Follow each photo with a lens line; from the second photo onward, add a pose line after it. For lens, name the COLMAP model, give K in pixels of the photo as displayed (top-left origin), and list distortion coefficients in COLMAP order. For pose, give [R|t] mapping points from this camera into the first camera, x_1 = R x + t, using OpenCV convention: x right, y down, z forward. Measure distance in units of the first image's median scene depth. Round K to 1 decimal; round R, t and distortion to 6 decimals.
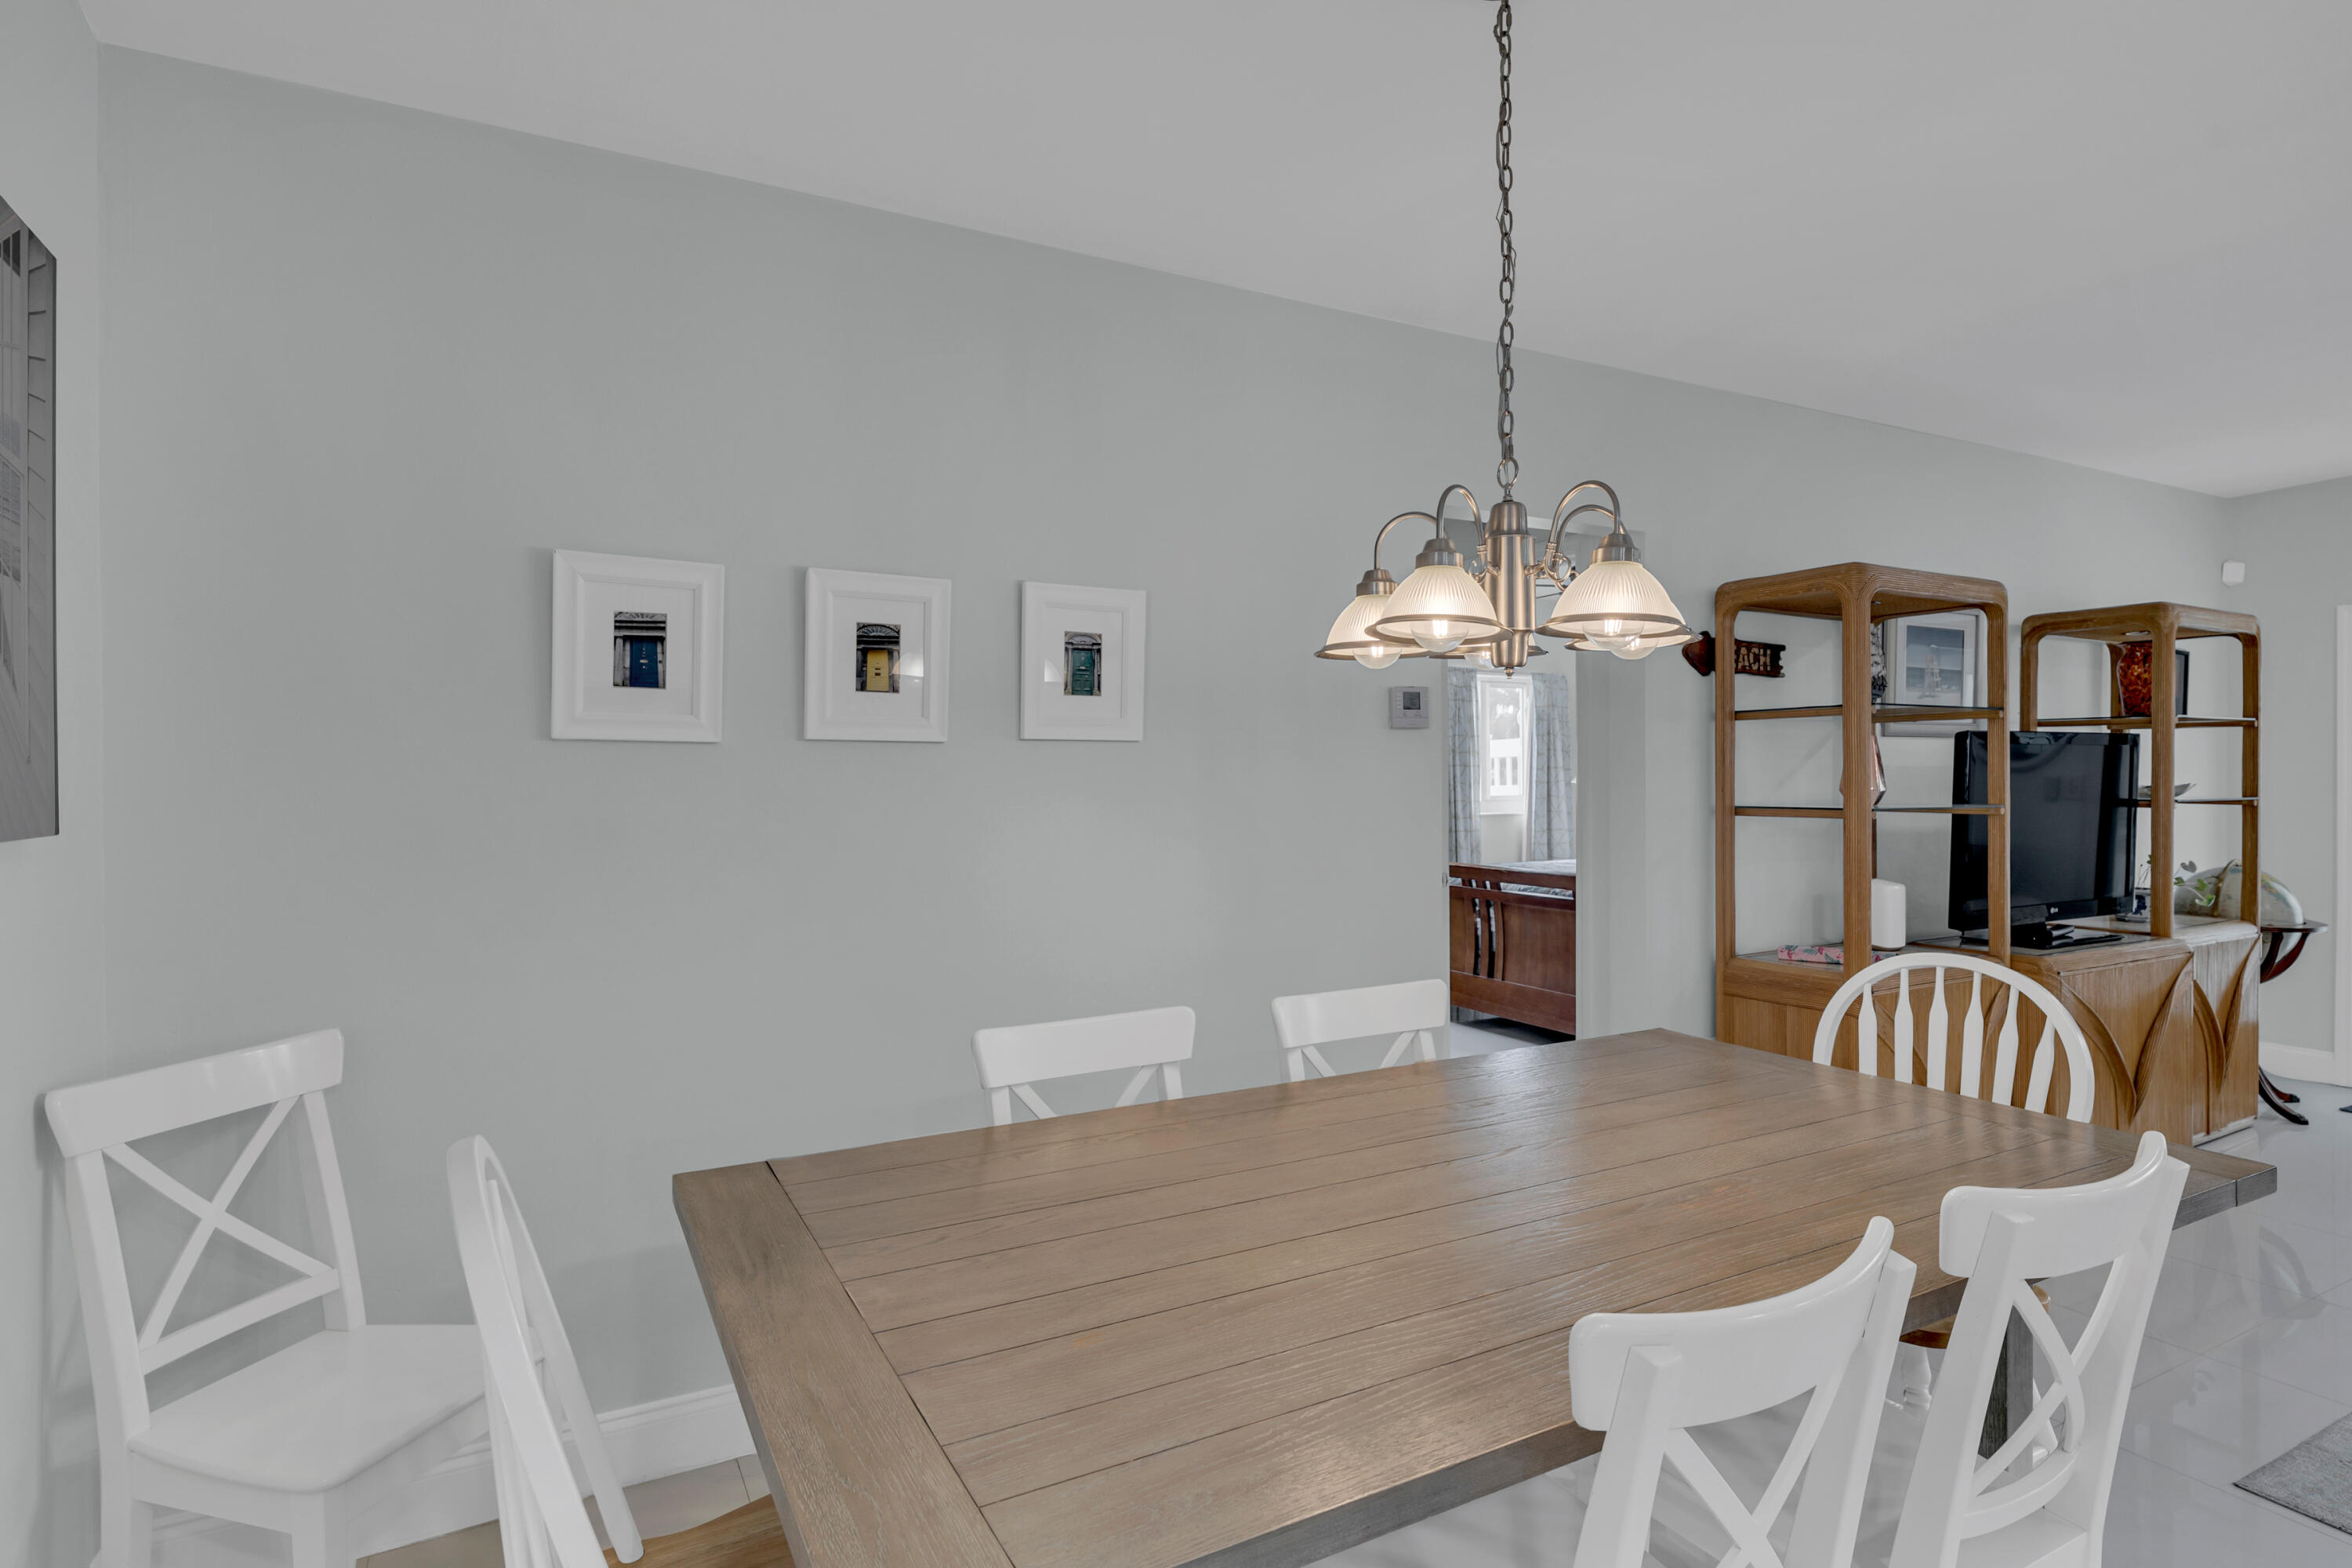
lens RADIAL K [[1191.2, 0, 1174.4], [0, 1191.2, 778.8], [0, 0, 1]] dist [-0.001344, 0.000065]
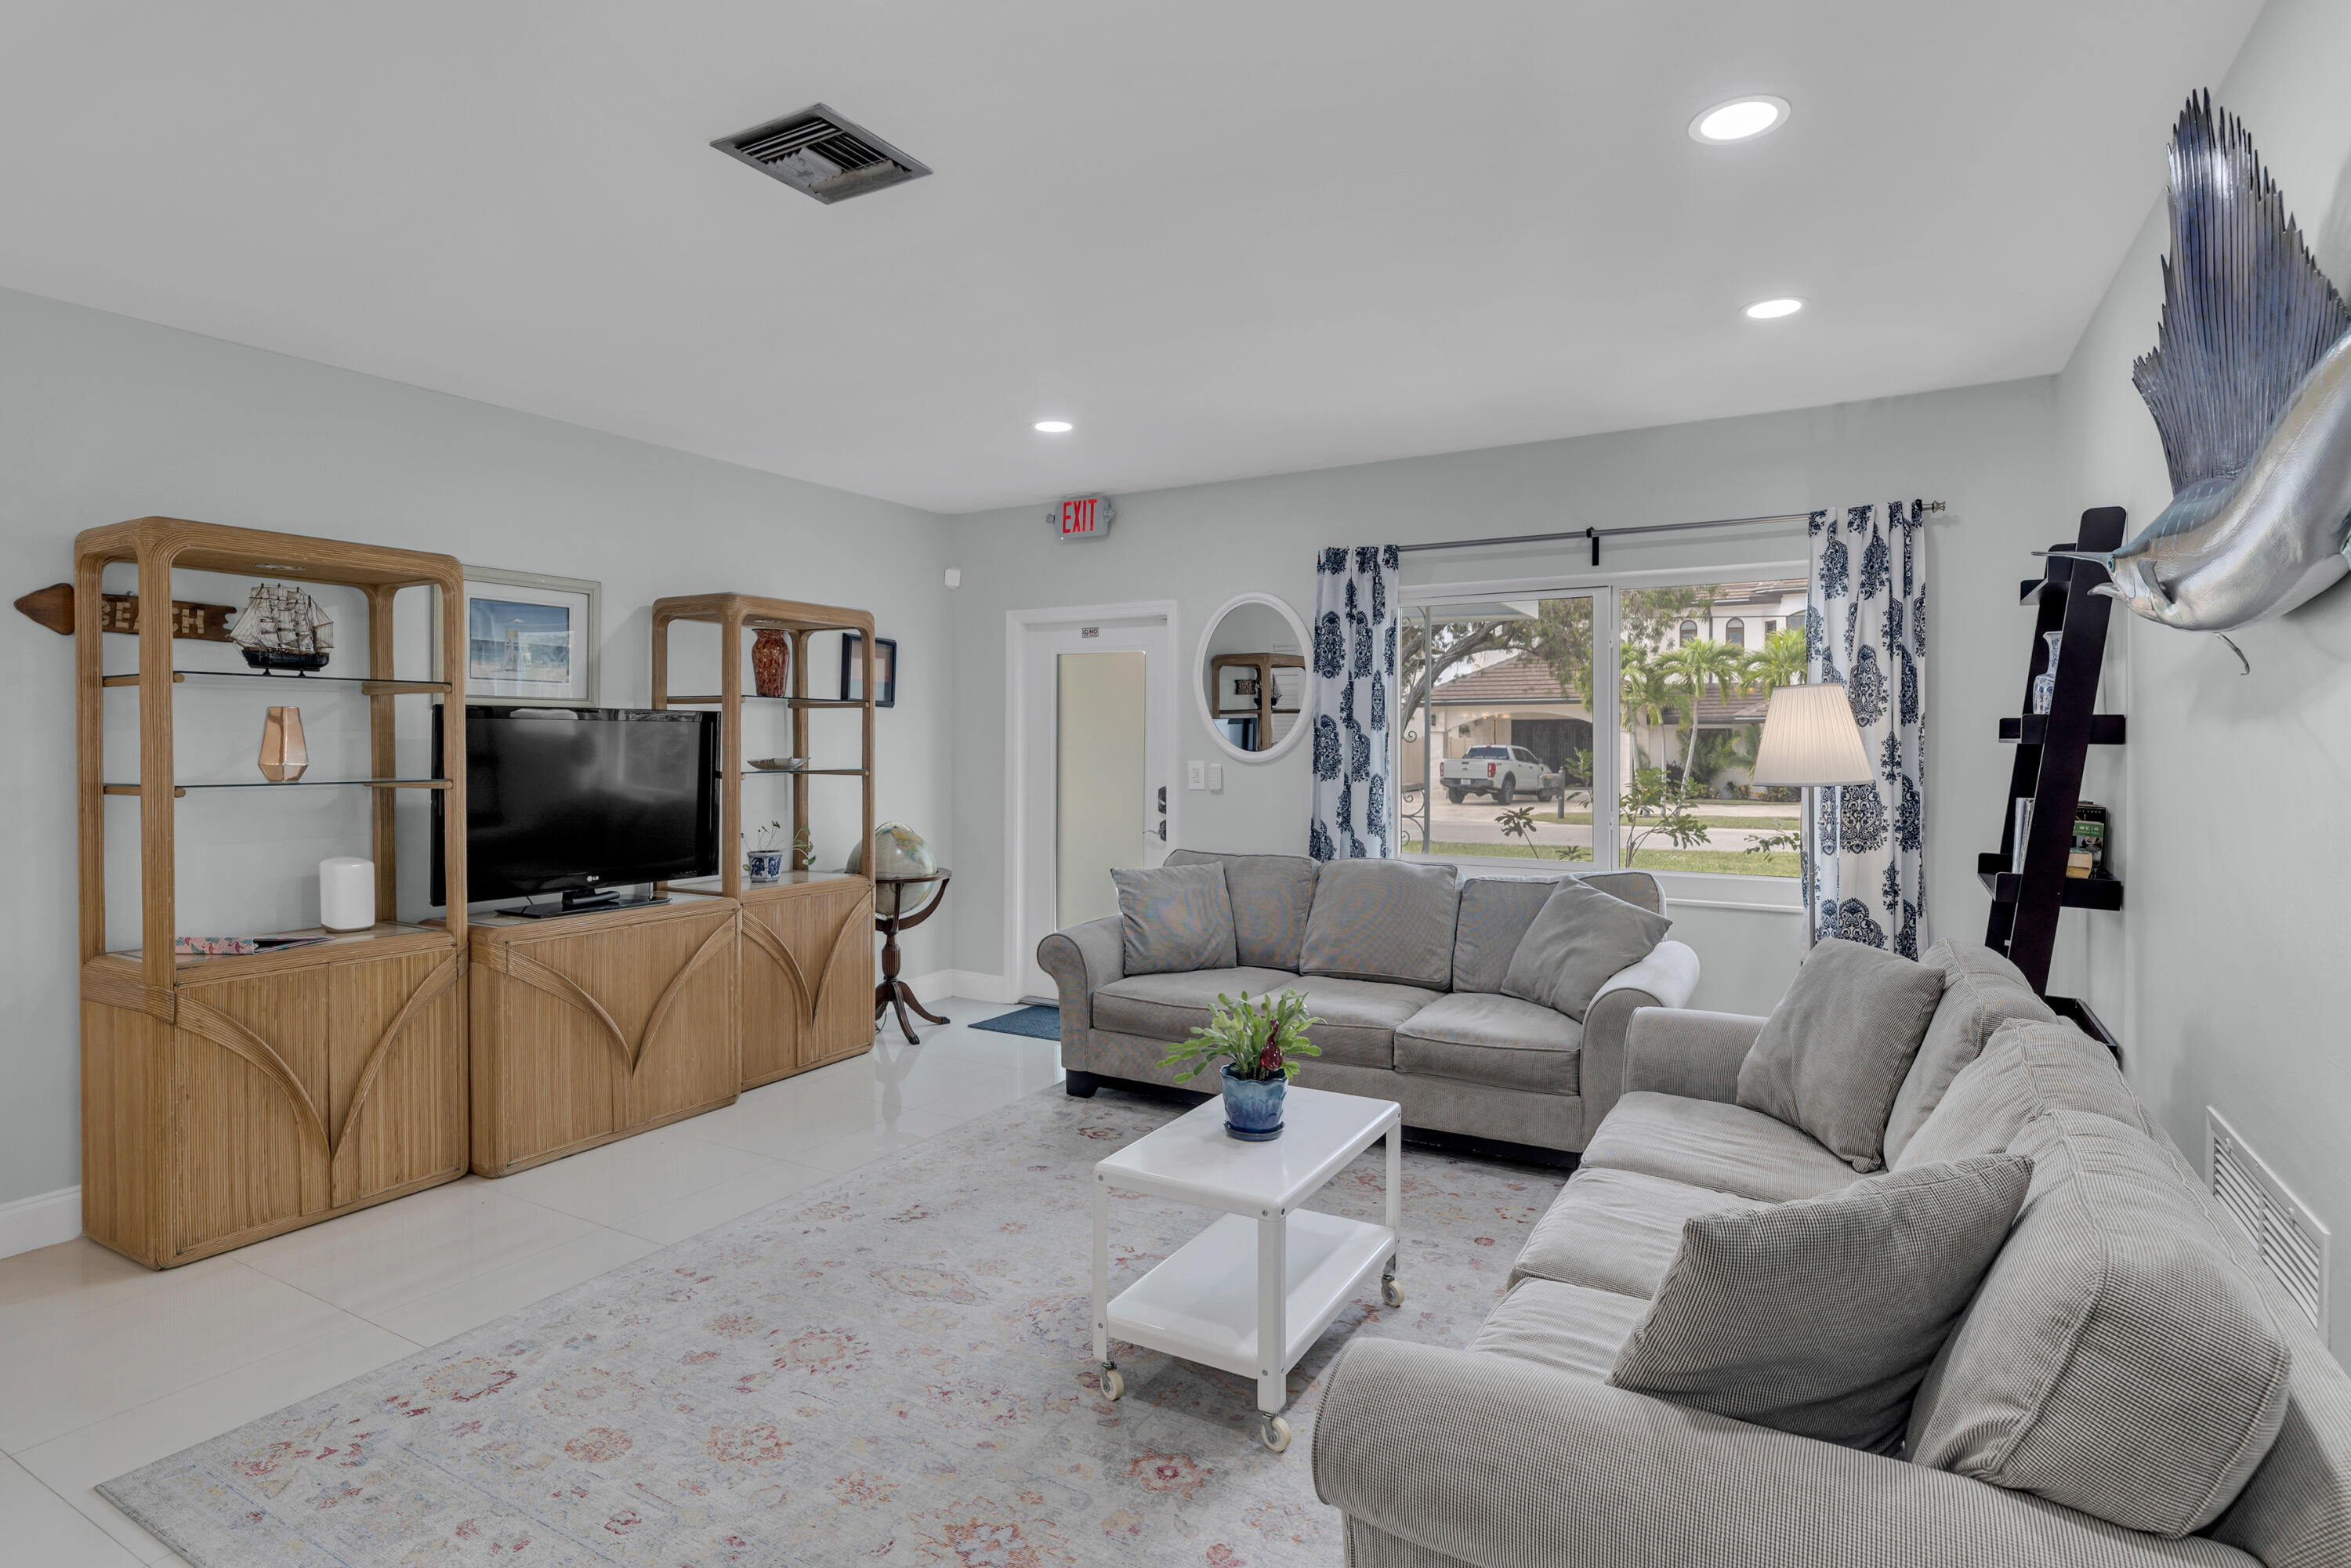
lens RADIAL K [[1173.8, 0, 1205.2], [0, 1173.8, 755.3], [0, 0, 1]] dist [0.000903, -0.000165]
pose [[0.844729, 0.000011, 0.535194, 0.699412], [-0.002614, 0.999988, 0.004105, -0.003796], [-0.535188, -0.004867, 0.844719, -0.172487]]
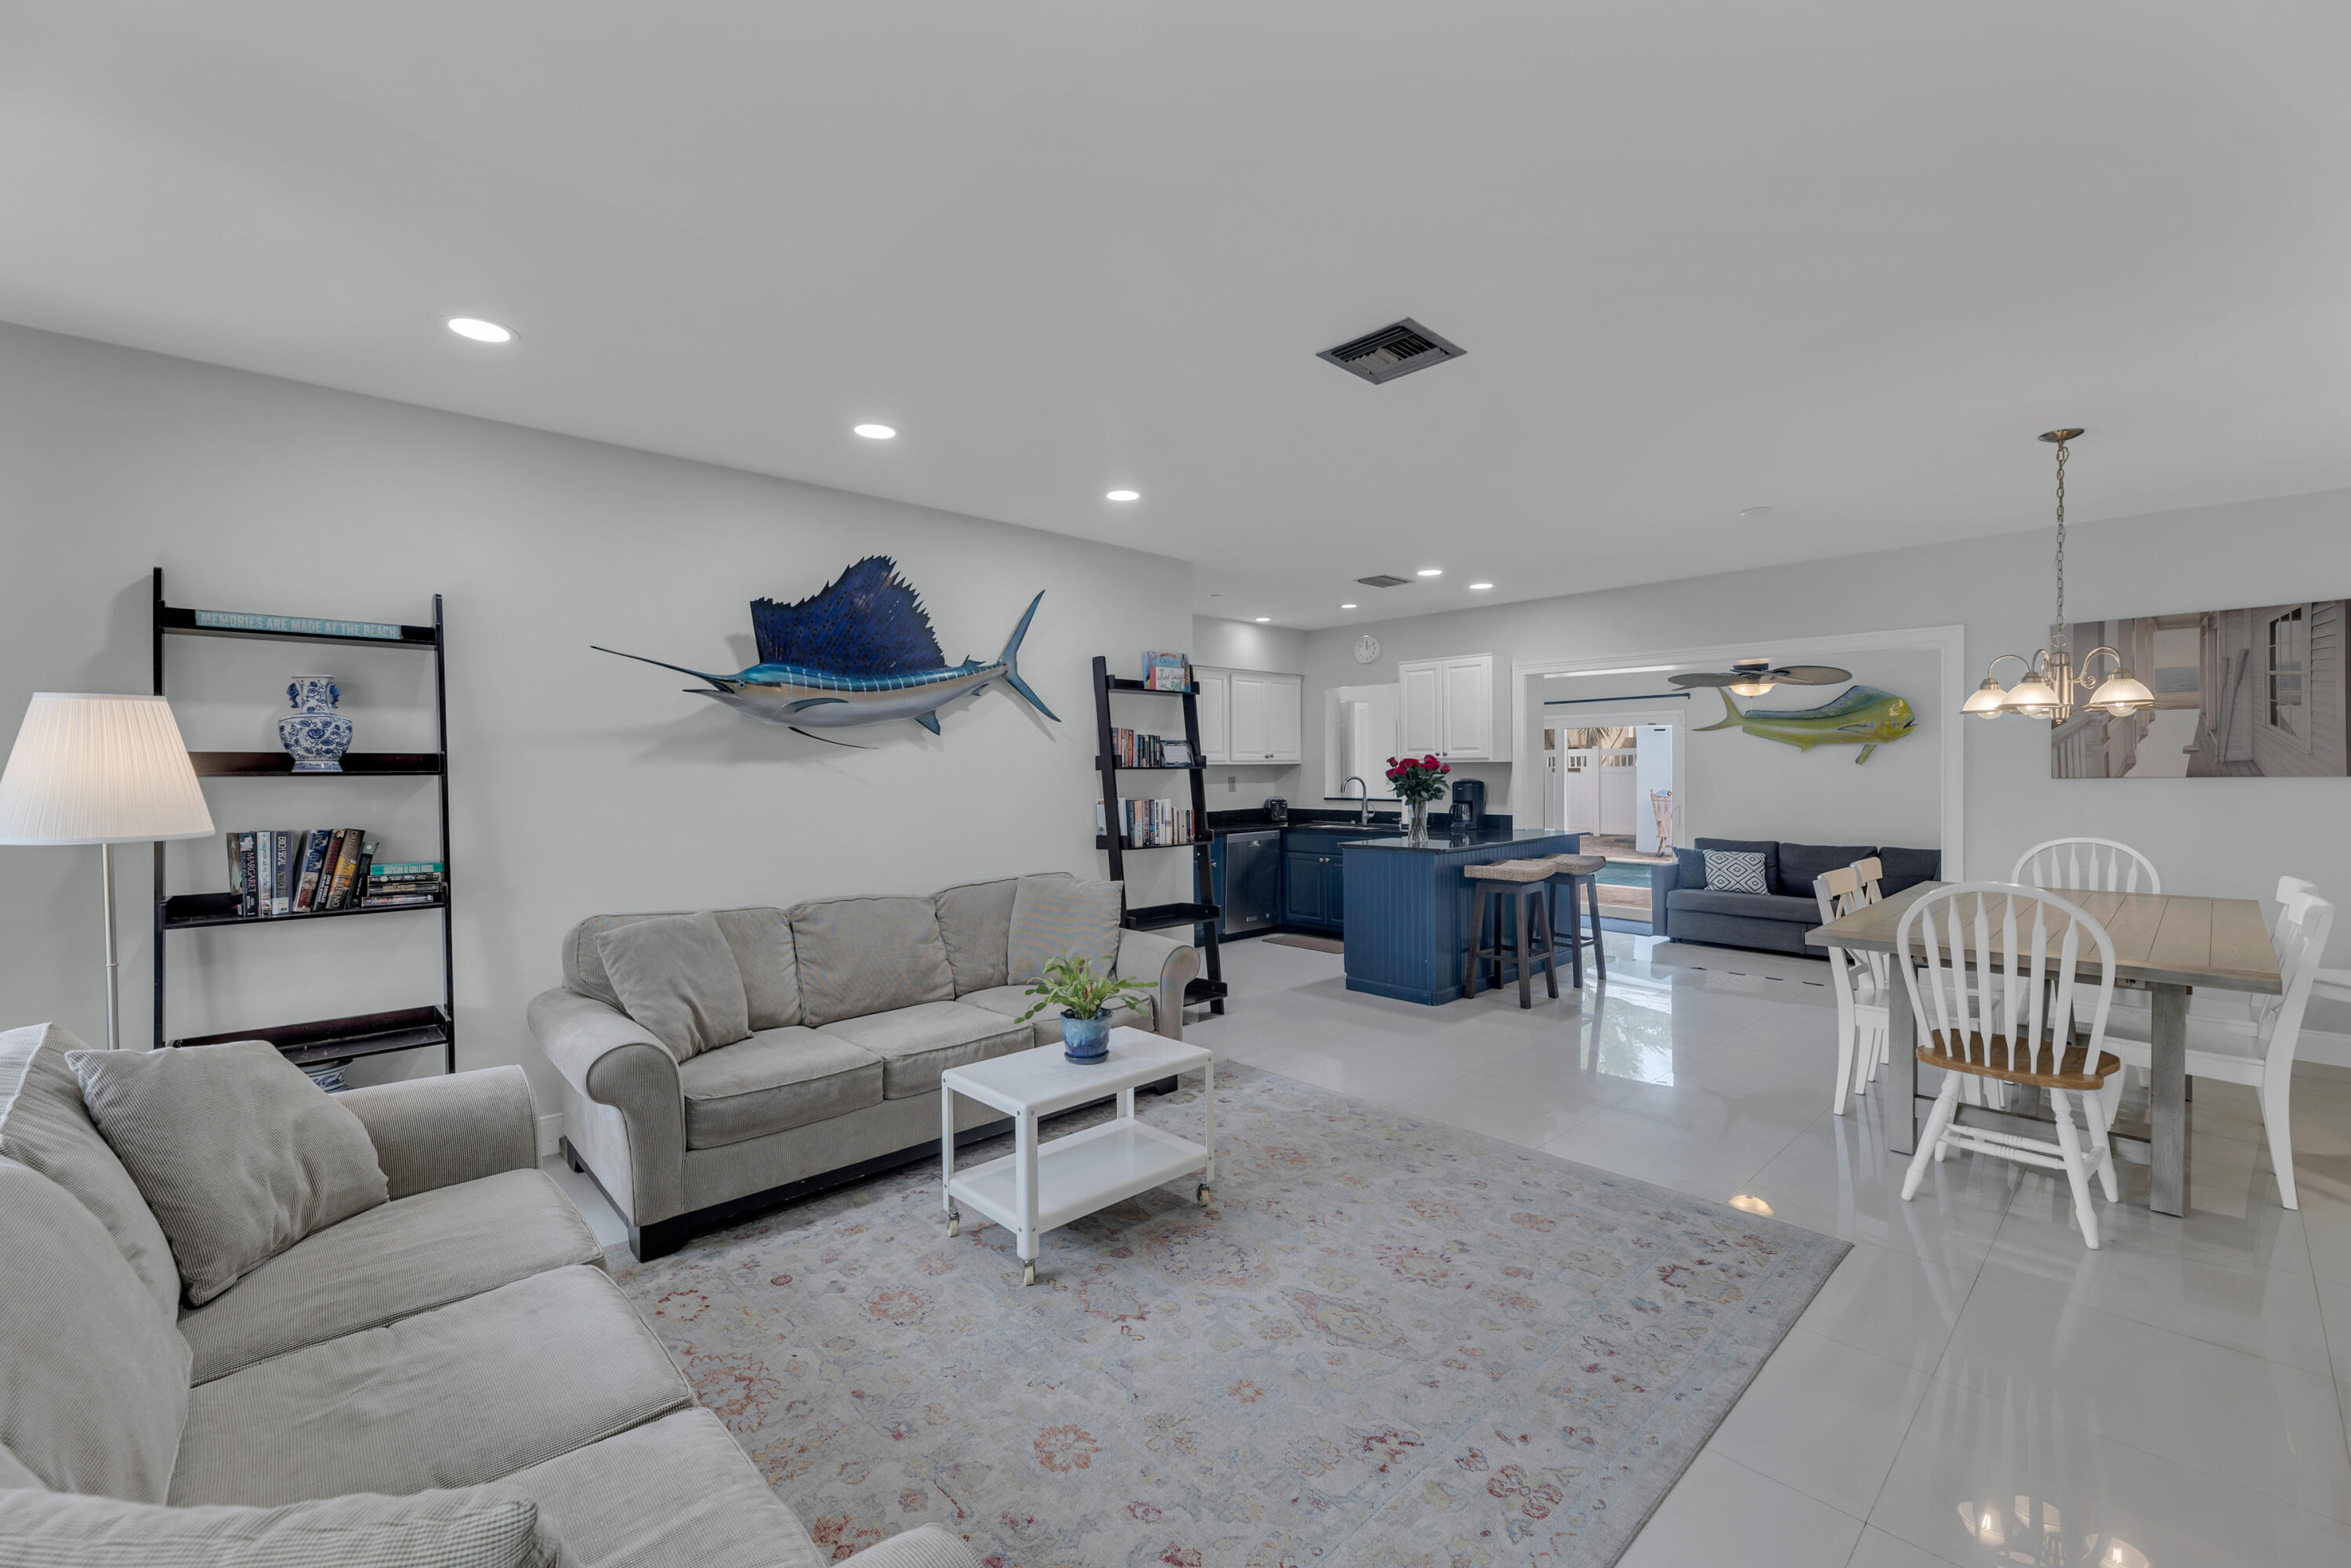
lens RADIAL K [[969.9, 0, 1174.4], [0, 969.9, 783.4], [0, 0, 1]] dist [-0.000350, 0.000646]
pose [[-0.967407, 0.017891, -0.252594, 1.233052], [0.012848, 0.999684, 0.021603, -0.013613], [0.252901, 0.017654, -0.967331, 1.194834]]
